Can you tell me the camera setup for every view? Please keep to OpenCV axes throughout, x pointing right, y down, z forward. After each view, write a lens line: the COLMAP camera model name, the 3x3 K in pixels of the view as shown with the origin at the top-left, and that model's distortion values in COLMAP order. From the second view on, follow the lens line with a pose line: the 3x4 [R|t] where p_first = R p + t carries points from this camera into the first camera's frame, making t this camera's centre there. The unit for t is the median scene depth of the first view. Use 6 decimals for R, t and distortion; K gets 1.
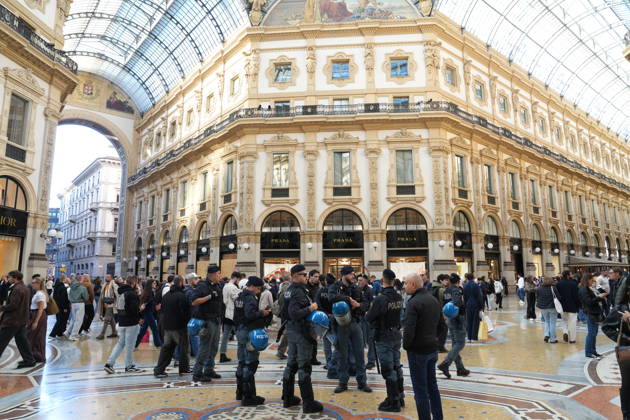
lens RADIAL K [[452.1, 0, 315.0], [0, 452.1, 210.0], [0, 0, 1]] dist [-0.139814, 0.093728]
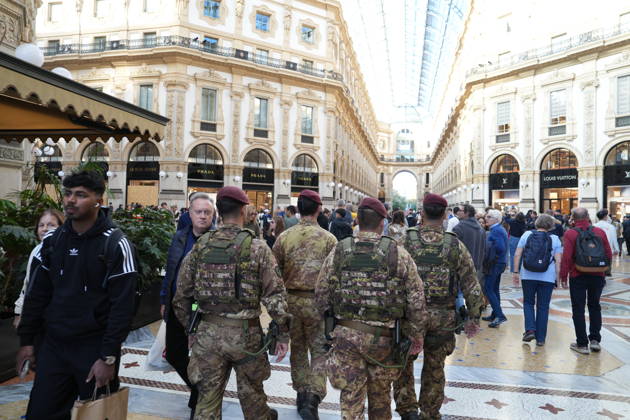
lens RADIAL K [[437.2, 0, 315.0], [0, 437.2, 210.0], [0, 0, 1]] dist [-0.110634, 0.081721]
pose [[0.780375, 0.027408, 0.624711, -0.498653], [-0.124375, 0.985881, 0.112113, 0.009225], [-0.612818, -0.165189, 0.772766, 0.024692]]
